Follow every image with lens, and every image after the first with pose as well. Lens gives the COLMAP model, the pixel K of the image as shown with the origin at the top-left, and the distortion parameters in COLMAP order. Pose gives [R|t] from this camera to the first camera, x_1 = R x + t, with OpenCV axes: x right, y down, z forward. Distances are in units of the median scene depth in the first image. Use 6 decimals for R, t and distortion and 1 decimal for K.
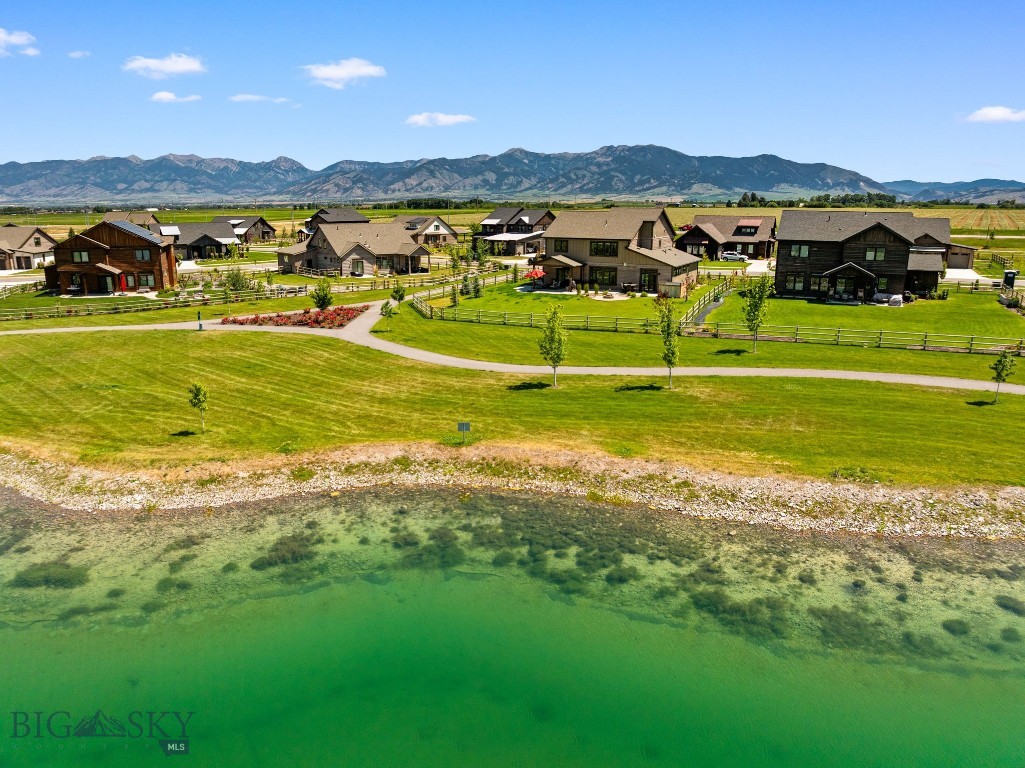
lens RADIAL K [[720.4, 0, 512.5], [0, 720.4, 384.0], [0, 0, 1]] dist [-0.039610, 0.003504]
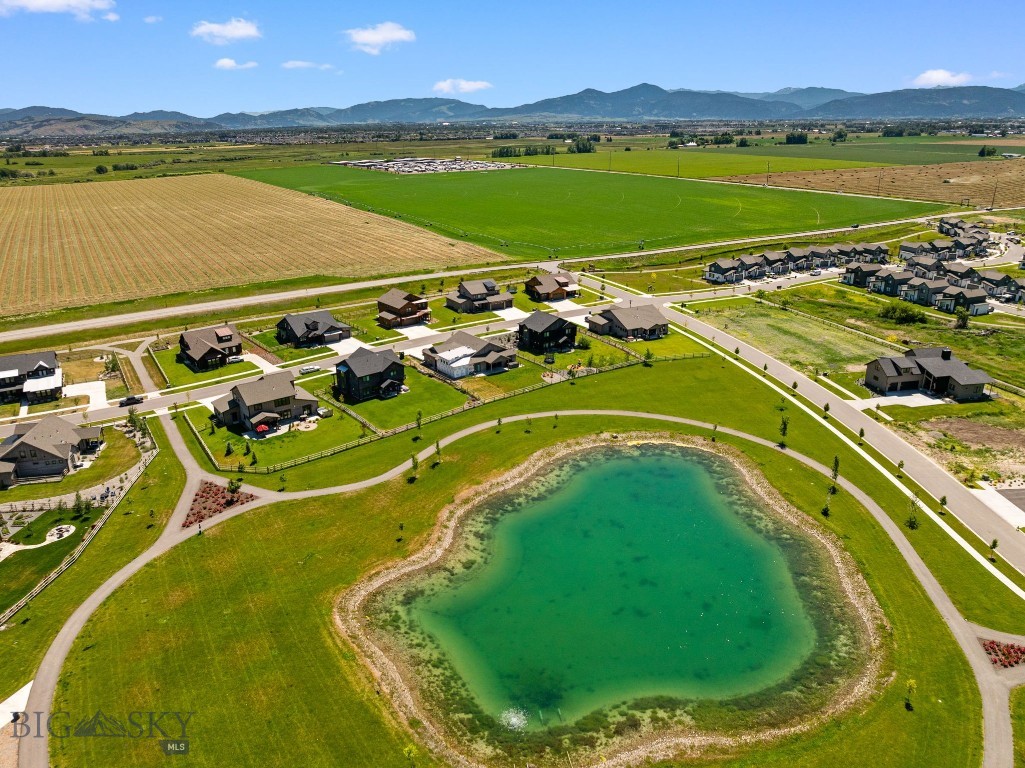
lens RADIAL K [[720.4, 0, 512.5], [0, 720.4, 384.0], [0, 0, 1]] dist [-0.039610, 0.003504]
pose [[0.418251, -0.314374, 0.852194, -1.227721], [0.230422, 0.944230, 0.235237, -0.543522], [-0.878619, 0.097976, 0.467363, -0.439339]]
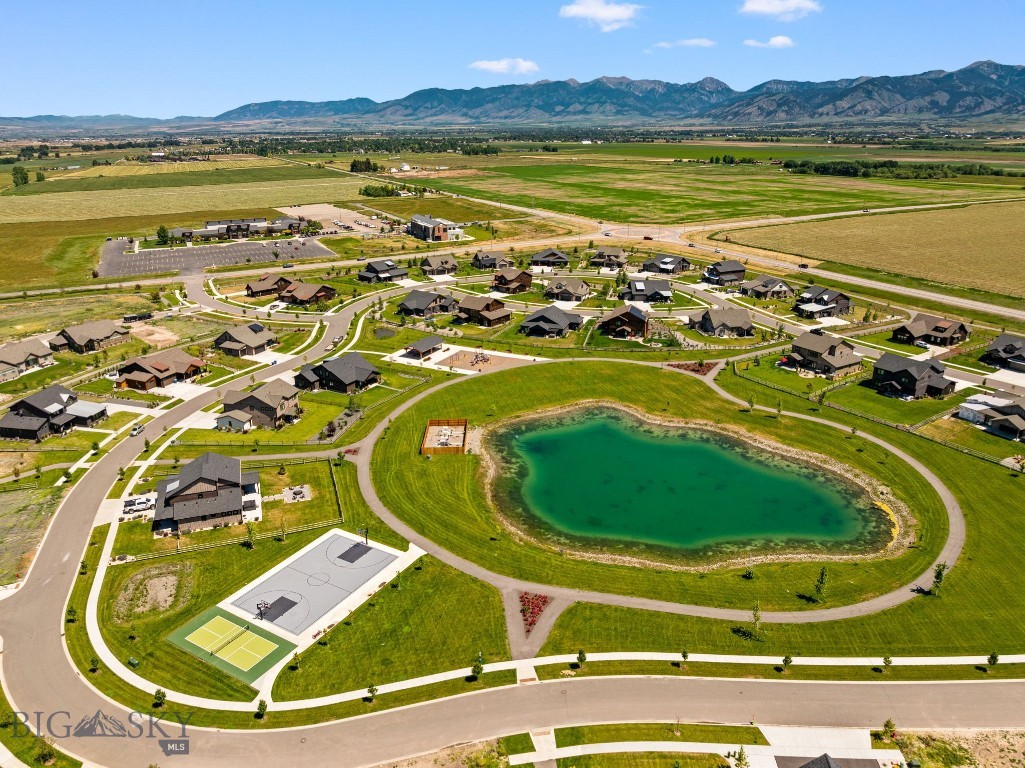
lens RADIAL K [[720.4, 0, 512.5], [0, 720.4, 384.0], [0, 0, 1]] dist [-0.039610, 0.003504]
pose [[0.854355, 0.172951, -0.490067, 0.485035], [-0.120723, 0.983251, 0.136541, -0.303685], [0.505474, -0.057492, 0.860924, -1.758364]]
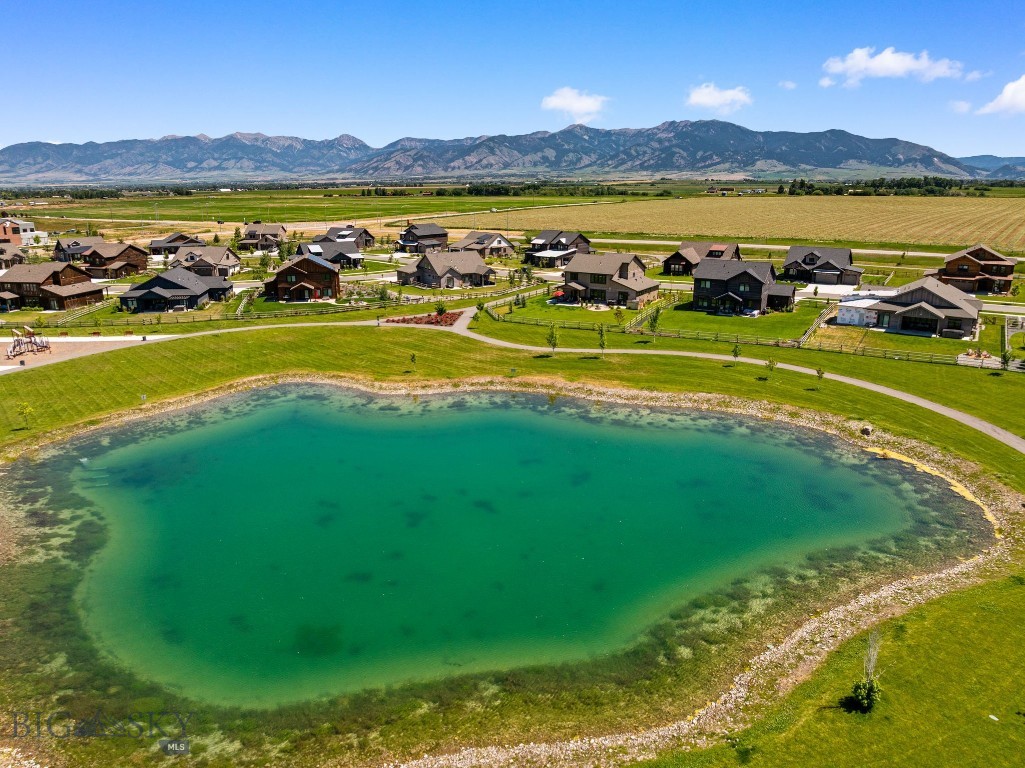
lens RADIAL K [[720.4, 0, 512.5], [0, 720.4, 384.0], [0, 0, 1]] dist [-0.039610, 0.003504]
pose [[0.996834, 0.018152, -0.077415, 0.060876], [-0.015733, 0.999373, 0.031734, 0.010841], [0.077942, -0.030416, 0.996494, -0.739487]]
